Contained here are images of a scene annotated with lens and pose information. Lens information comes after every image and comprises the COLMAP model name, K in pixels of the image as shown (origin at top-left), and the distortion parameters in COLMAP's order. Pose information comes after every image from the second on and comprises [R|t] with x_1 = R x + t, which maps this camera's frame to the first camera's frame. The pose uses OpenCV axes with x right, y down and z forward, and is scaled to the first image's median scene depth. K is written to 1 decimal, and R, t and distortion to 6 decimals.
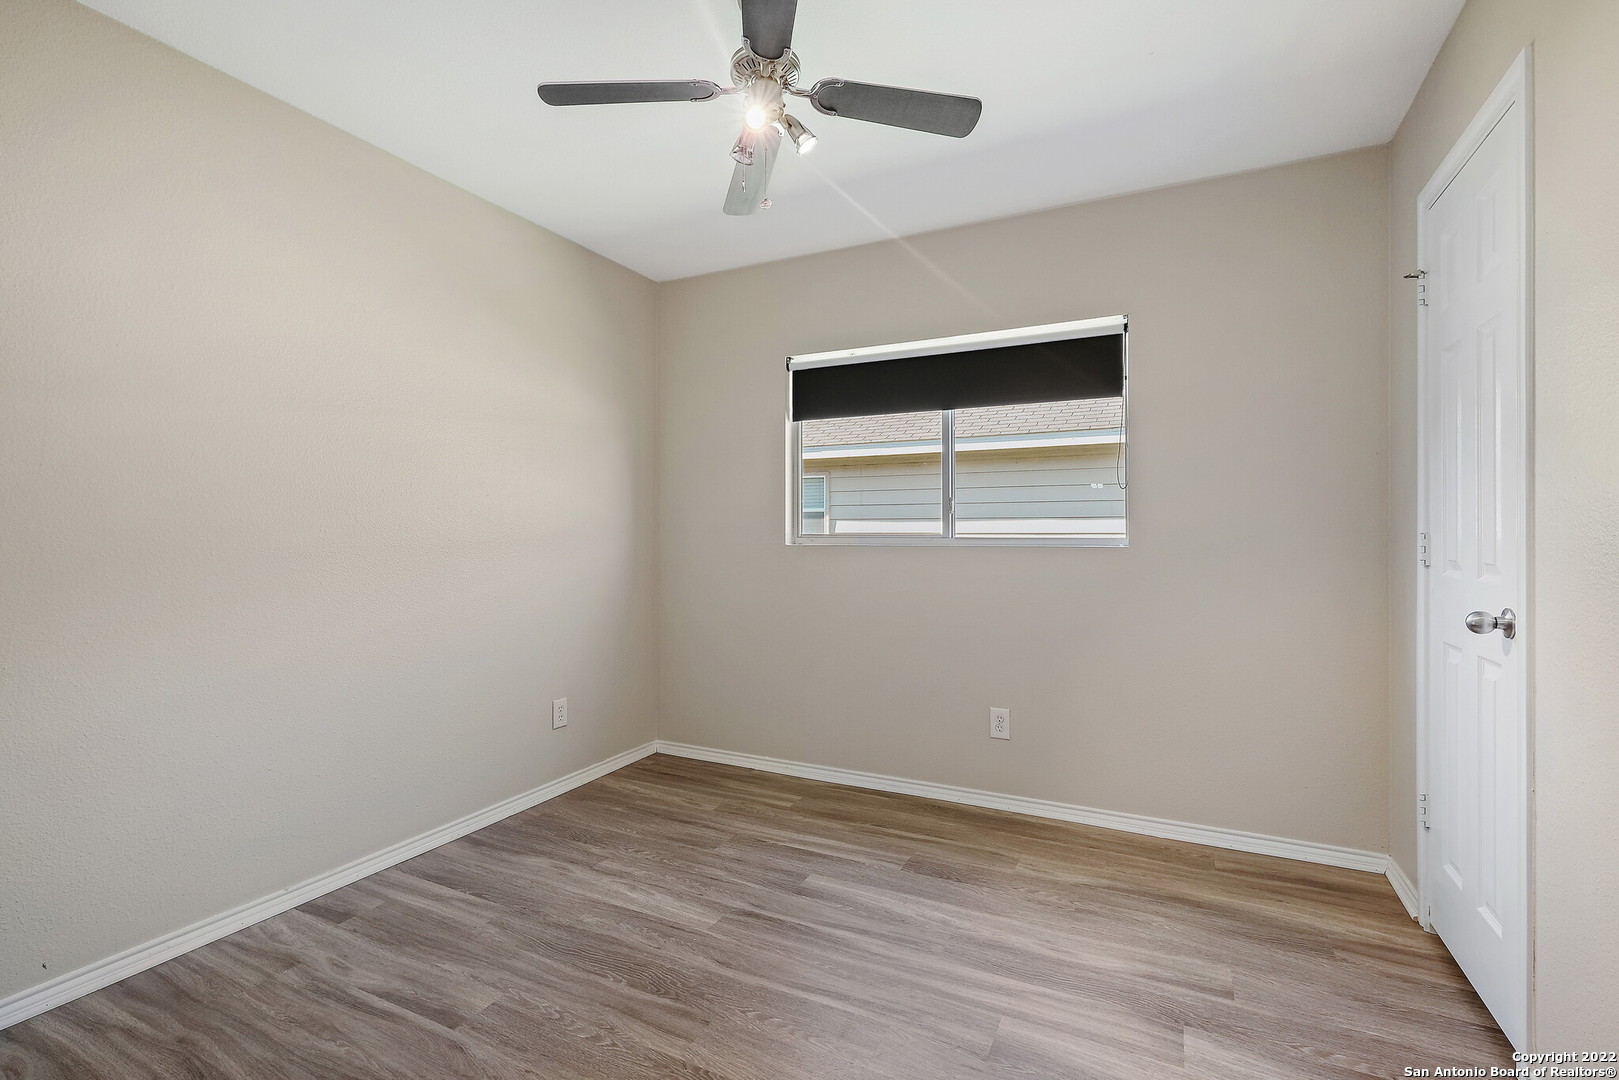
lens RADIAL K [[721.6, 0, 800.6], [0, 721.6, 534.3], [0, 0, 1]] dist [-0.001772, -0.000733]
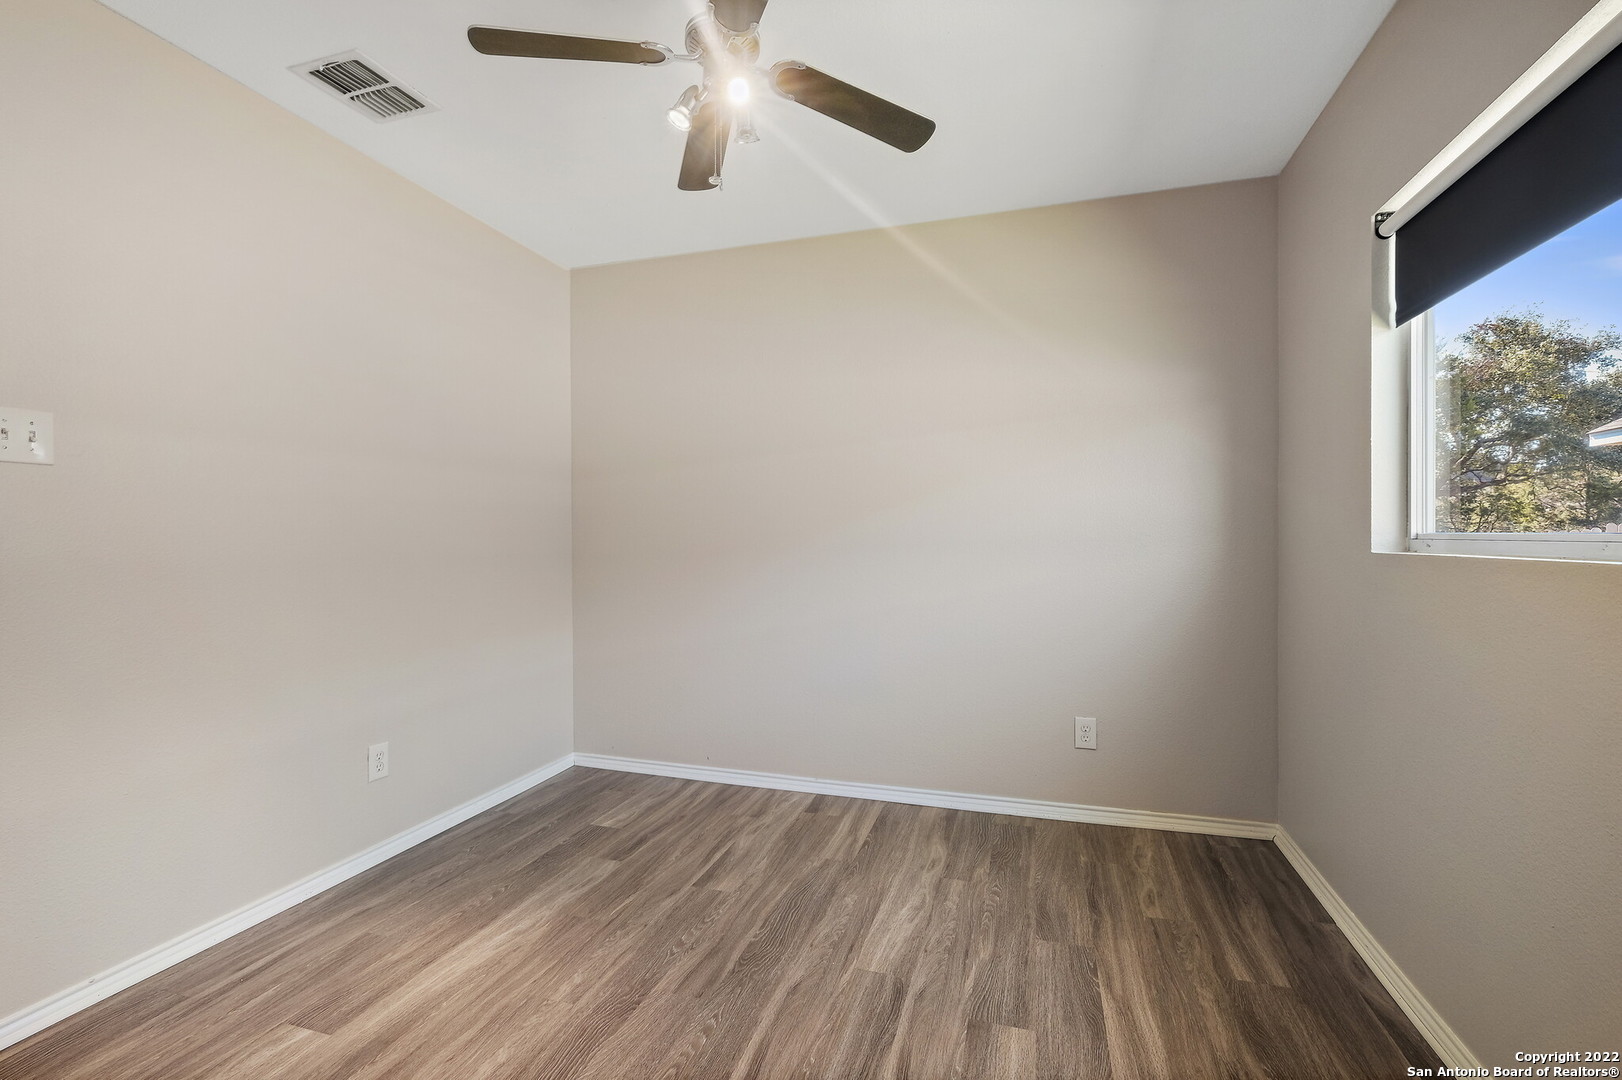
lens RADIAL K [[722.9, 0, 802.1], [0, 722.9, 534.3], [0, 0, 1]] dist [-0.001772, -0.000733]
pose [[0.176071, 0.004820, -0.984366, 0.595813], [0.002897, 0.999981, 0.005415, -0.003134], [0.984373, -0.003805, 0.176054, 0.613575]]
